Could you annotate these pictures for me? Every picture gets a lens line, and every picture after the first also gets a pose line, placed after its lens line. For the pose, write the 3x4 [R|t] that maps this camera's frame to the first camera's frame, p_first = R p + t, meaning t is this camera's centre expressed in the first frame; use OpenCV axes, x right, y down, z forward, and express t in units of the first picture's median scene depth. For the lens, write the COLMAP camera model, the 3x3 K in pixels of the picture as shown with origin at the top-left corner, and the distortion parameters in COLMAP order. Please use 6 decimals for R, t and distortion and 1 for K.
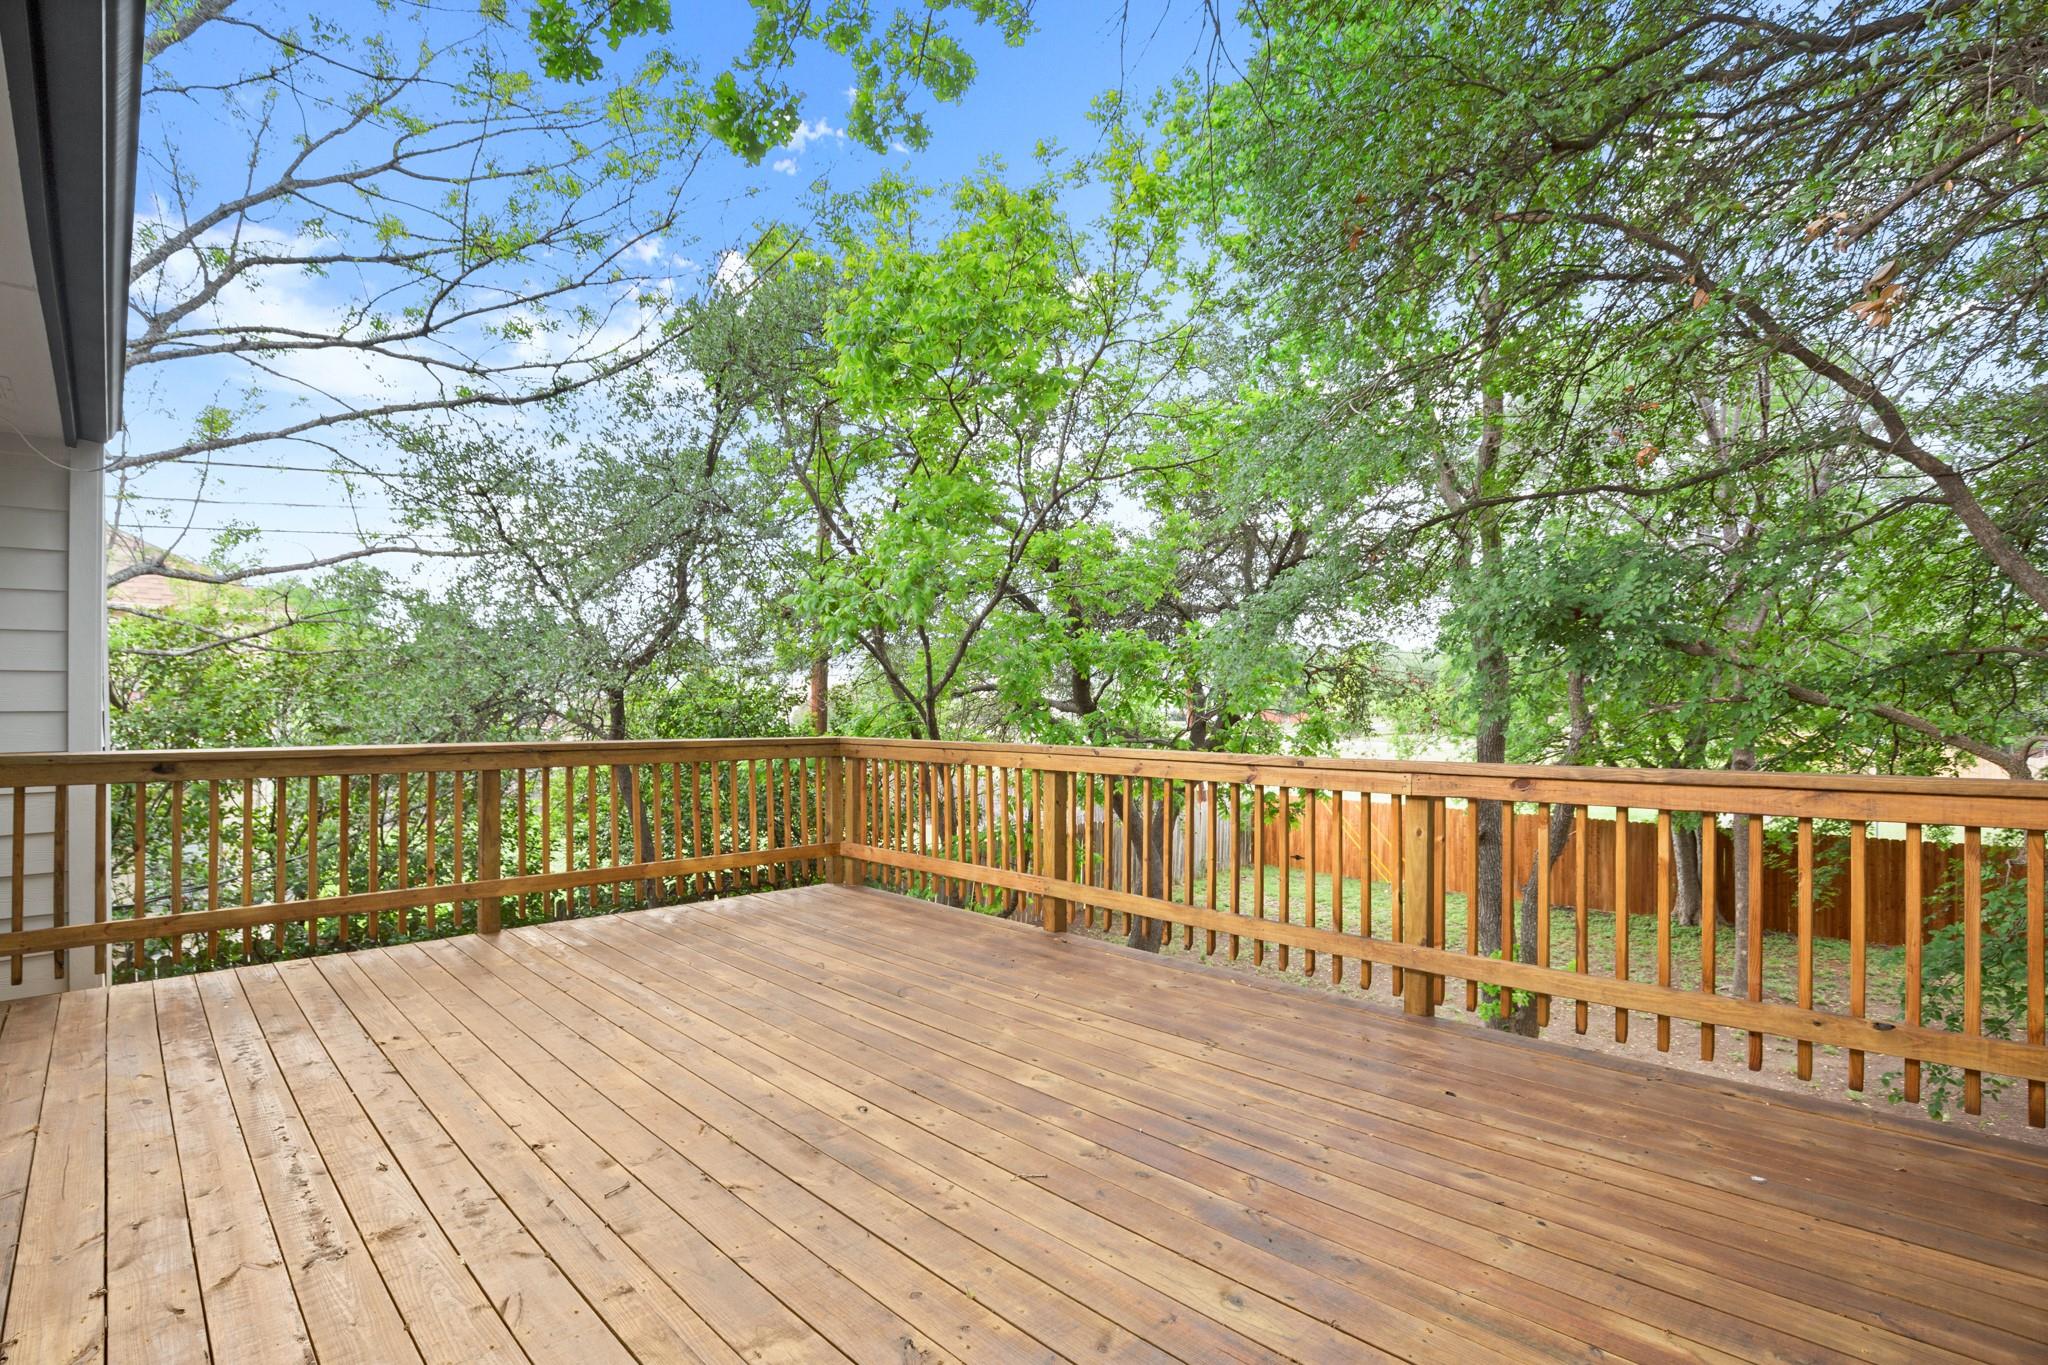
lens RADIAL K [[951.0, 0, 1030.2], [0, 951.0, 698.5], [0, 0, 1]] dist [-0.015138, -0.000326]
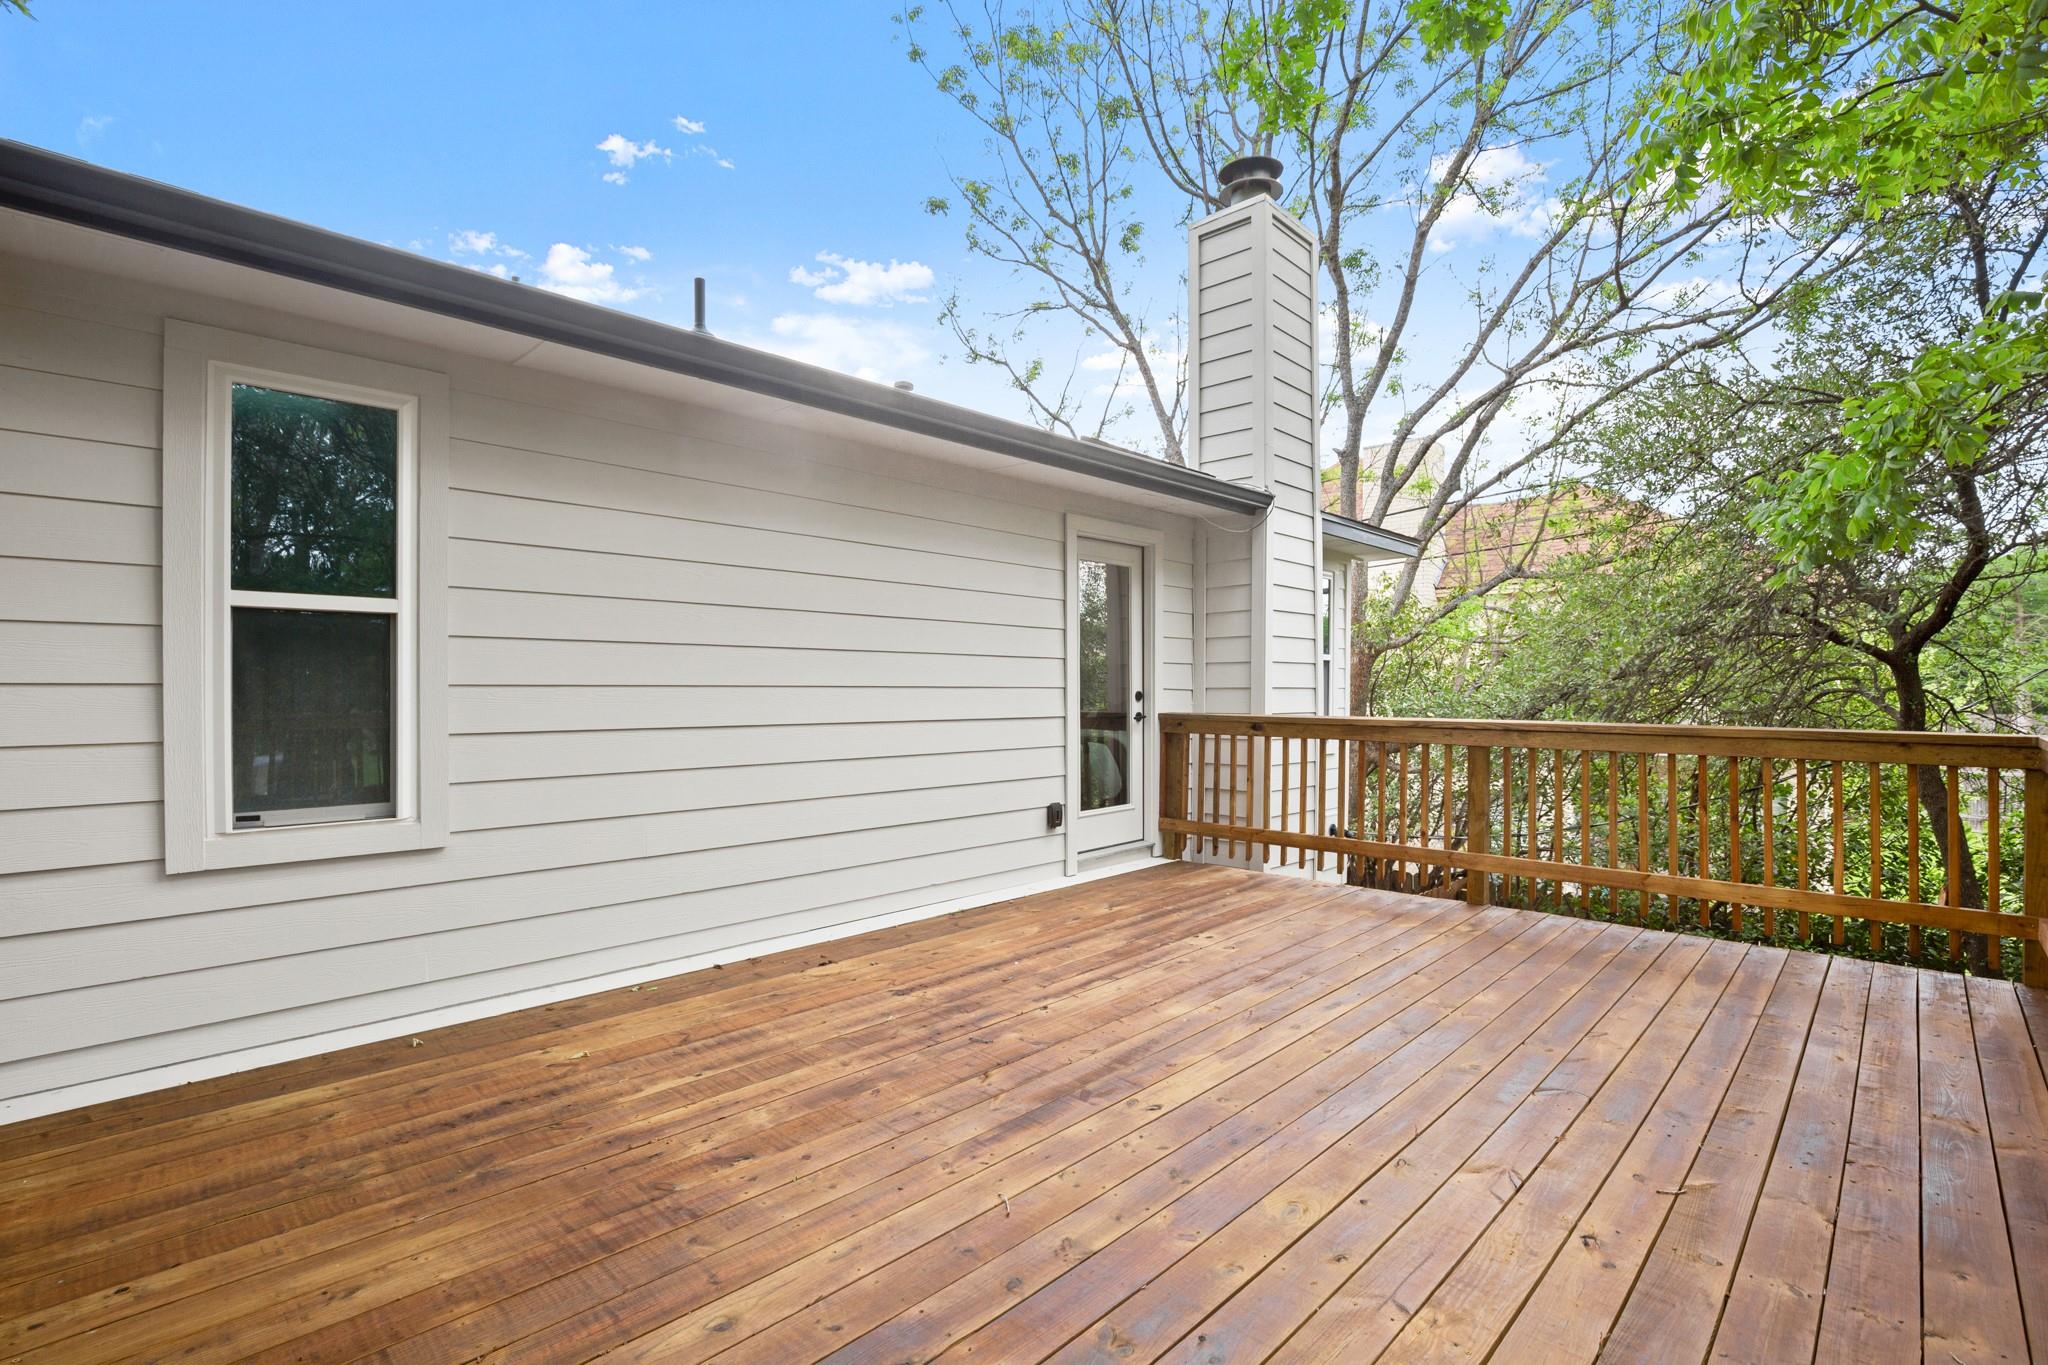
lens RADIAL K [[951.0, 0, 1030.2], [0, 951.0, 698.5], [0, 0, 1]] dist [-0.015138, -0.000326]
pose [[0.039130, 0.010475, -0.999179, 0.589838], [0.012107, 0.999867, 0.010956, 0.011484], [0.999161, -0.012526, 0.038998, 0.659234]]
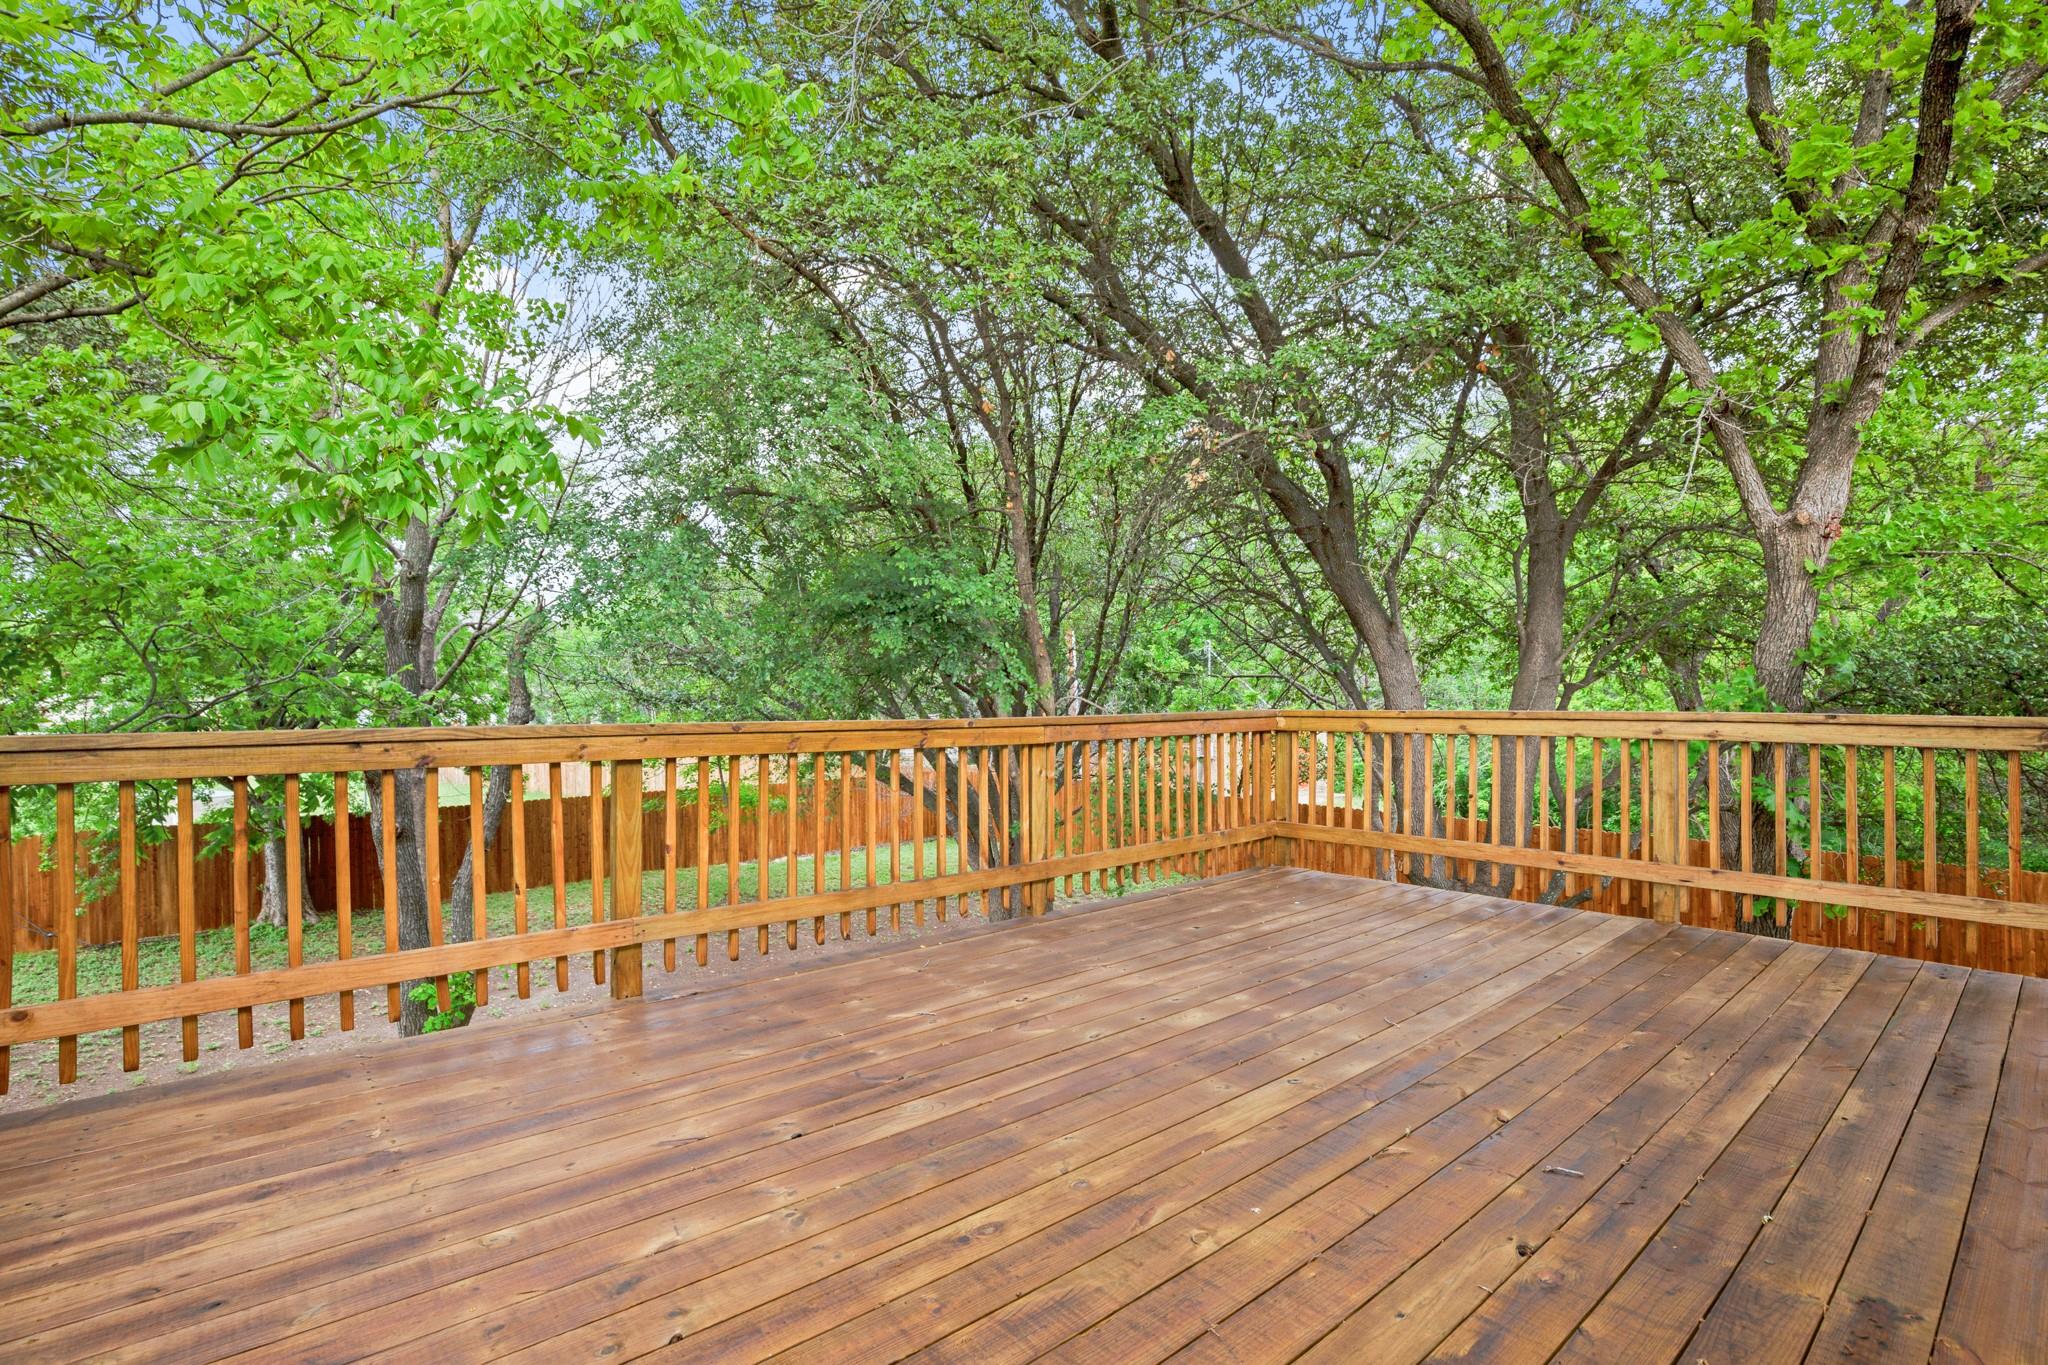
lens RADIAL K [[951.0, 0, 1030.2], [0, 951.0, 698.5], [0, 0, 1]] dist [-0.015138, -0.000326]
pose [[0.064235, 0.002388, 0.997932, -0.893904], [-0.011983, 0.999927, -0.001621, 0.041132], [-0.997863, -0.011855, 0.064258, 0.943537]]
